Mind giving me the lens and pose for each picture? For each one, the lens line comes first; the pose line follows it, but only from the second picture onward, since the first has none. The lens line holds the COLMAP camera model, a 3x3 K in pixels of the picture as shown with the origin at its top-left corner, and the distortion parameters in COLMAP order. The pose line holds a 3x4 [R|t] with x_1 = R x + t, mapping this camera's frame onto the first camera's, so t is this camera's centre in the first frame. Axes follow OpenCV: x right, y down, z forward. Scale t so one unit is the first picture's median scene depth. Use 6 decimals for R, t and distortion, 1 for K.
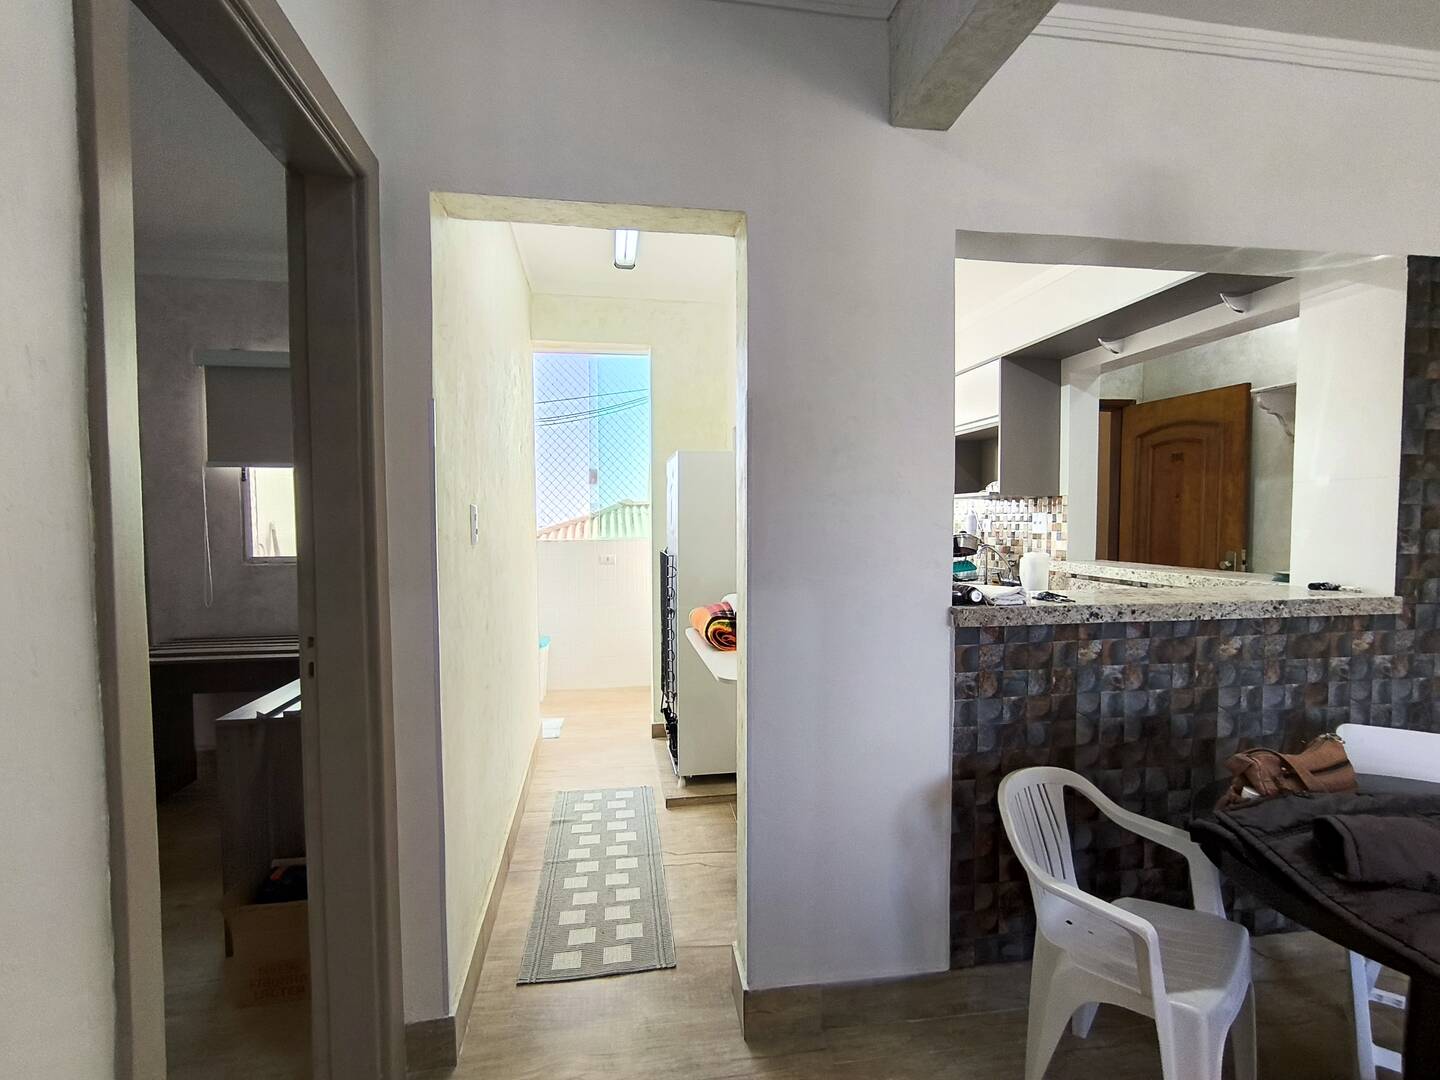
lens RADIAL K [[659.5, 0, 715.0], [0, 659.5, 546.3], [0, 0, 1]] dist [-0.001683, -0.000869]
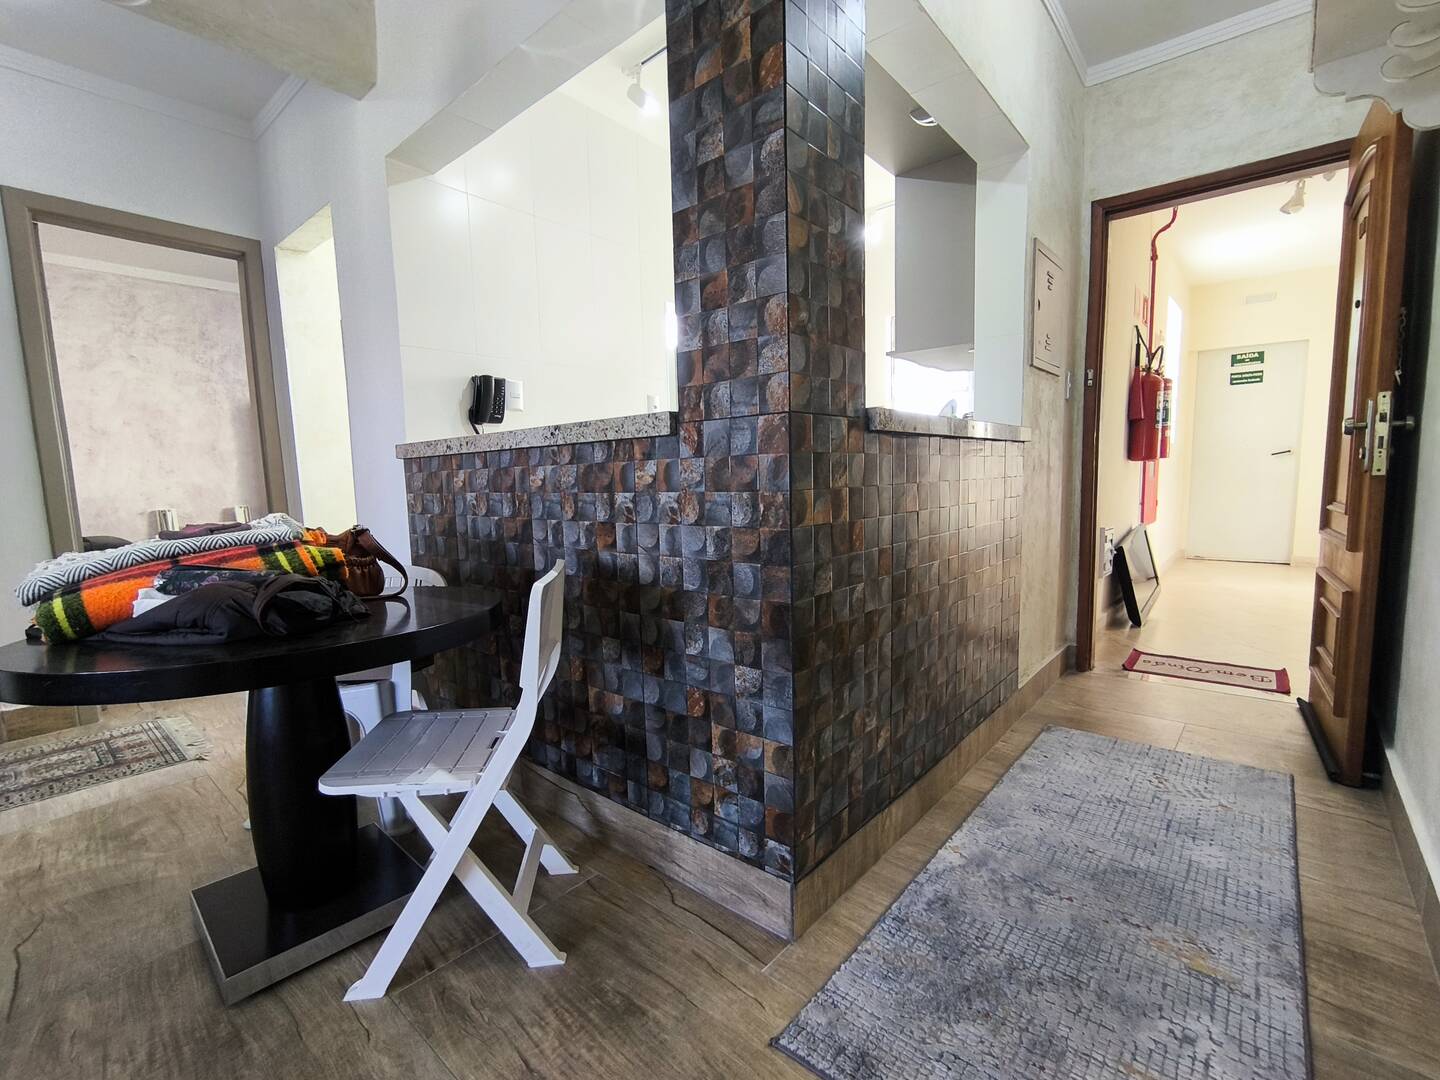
lens RADIAL K [[657.8, 0, 706.2], [0, 657.8, 550.2], [0, 0, 1]] dist [-0.033958, 0.020520]
pose [[0.644062, 0.074138, -0.761372, 1.649890], [-0.010092, 0.996029, 0.088451, 0.166844], [0.764907, -0.049284, 0.642253, 0.548742]]
